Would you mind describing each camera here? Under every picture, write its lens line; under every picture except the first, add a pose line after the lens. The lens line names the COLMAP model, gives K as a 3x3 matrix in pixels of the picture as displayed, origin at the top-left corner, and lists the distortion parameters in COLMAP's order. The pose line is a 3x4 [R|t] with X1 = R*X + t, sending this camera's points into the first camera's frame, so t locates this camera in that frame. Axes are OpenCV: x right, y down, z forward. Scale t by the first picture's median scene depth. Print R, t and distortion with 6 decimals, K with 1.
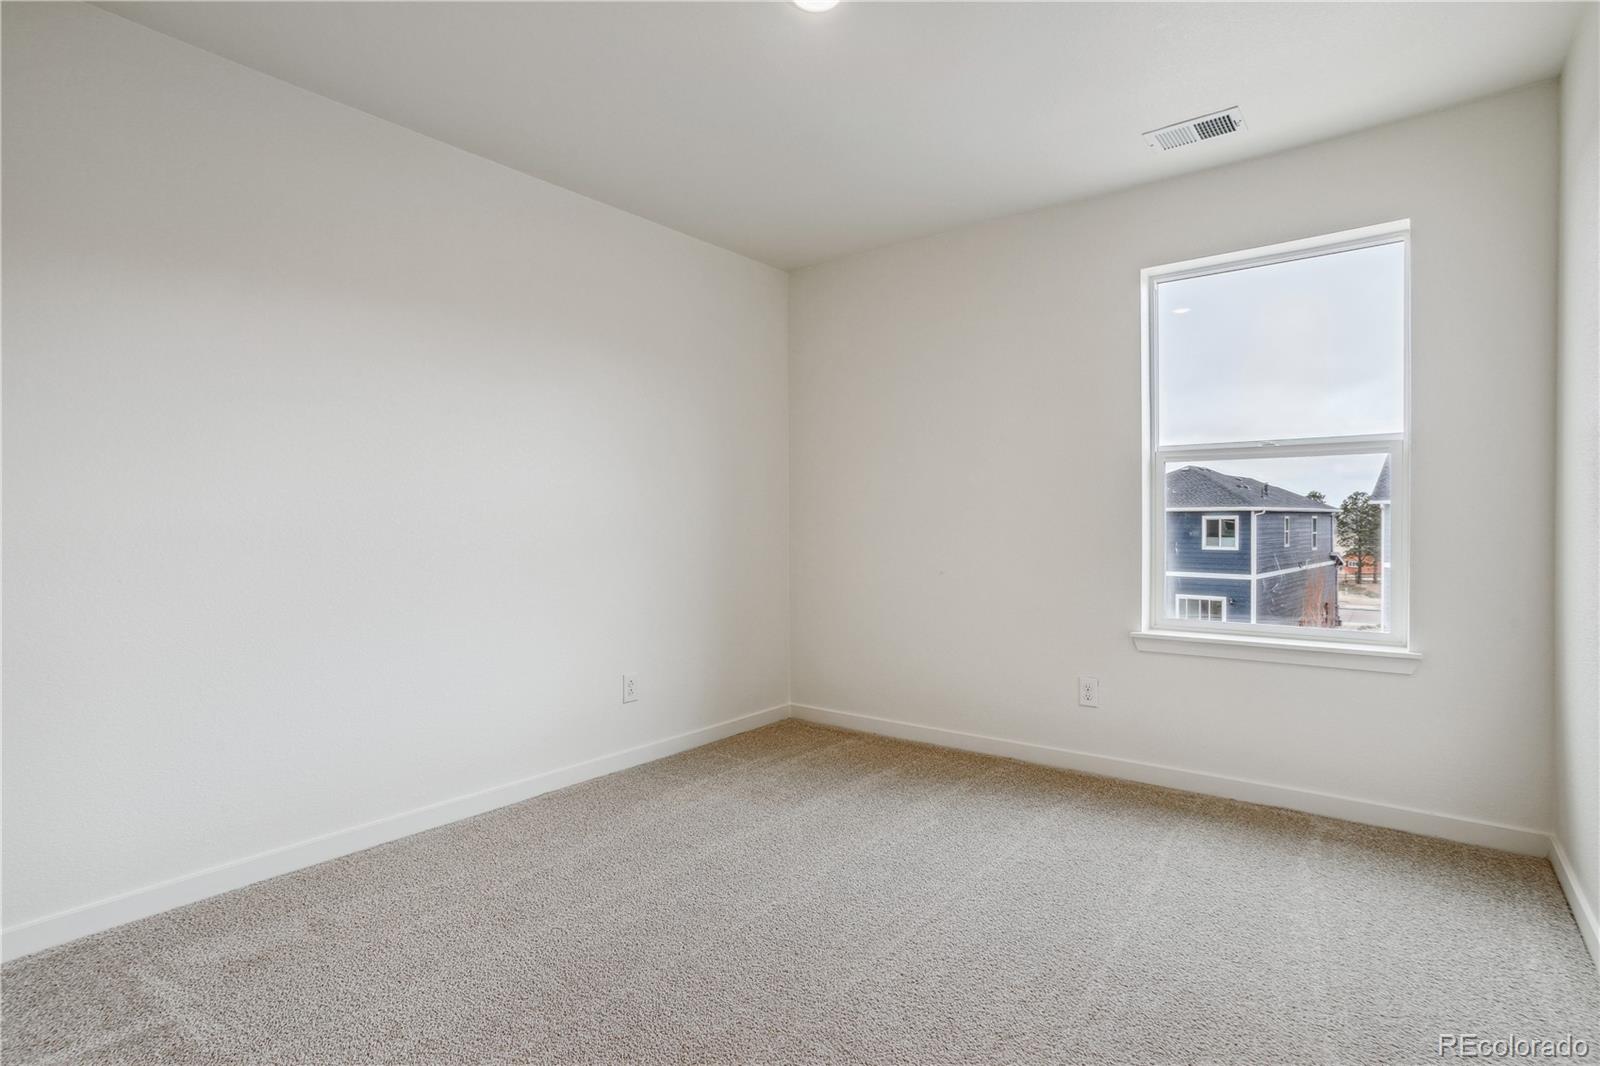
lens RADIAL K [[789.0, 0, 794.2], [0, 789.0, 520.5], [0, 0, 1]] dist [-0.044363, 0.022164]
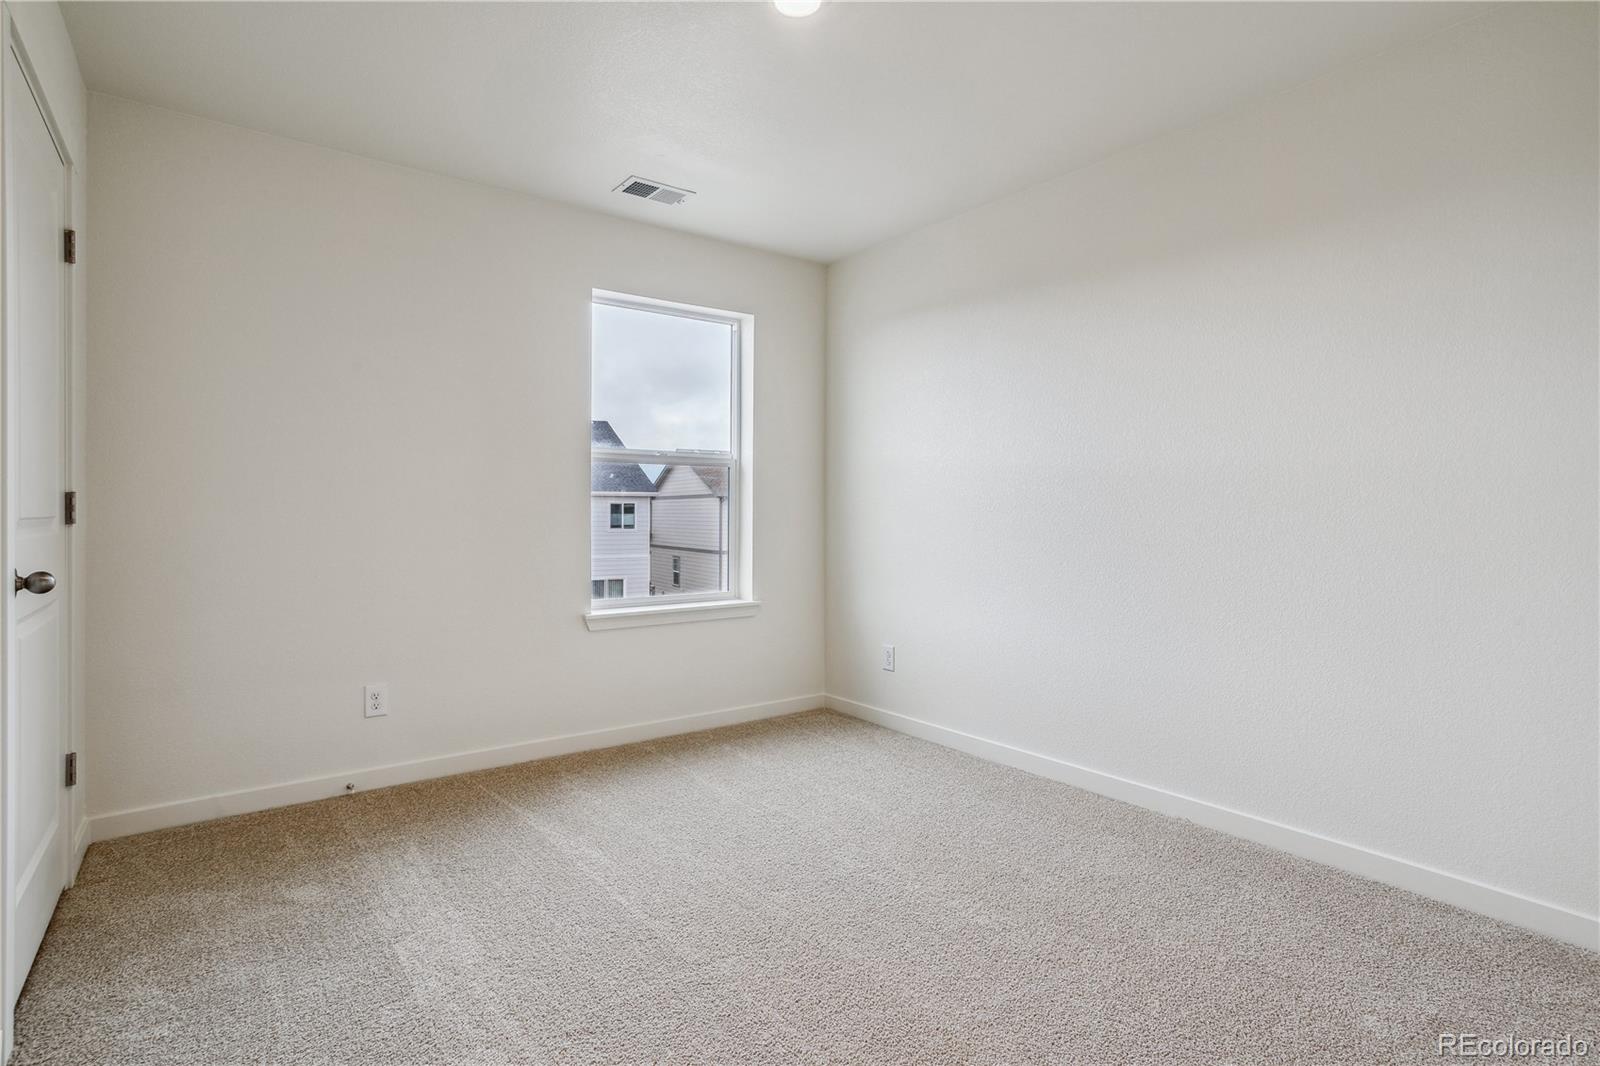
lens RADIAL K [[789.0, 0, 794.2], [0, 789.0, 520.5], [0, 0, 1]] dist [-0.044363, 0.022164]
pose [[0.268473, -0.007589, 0.963257, -0.568567], [-0.001958, 0.999963, 0.008424, -0.000580], [-0.963285, -0.004148, 0.268448, 0.433966]]
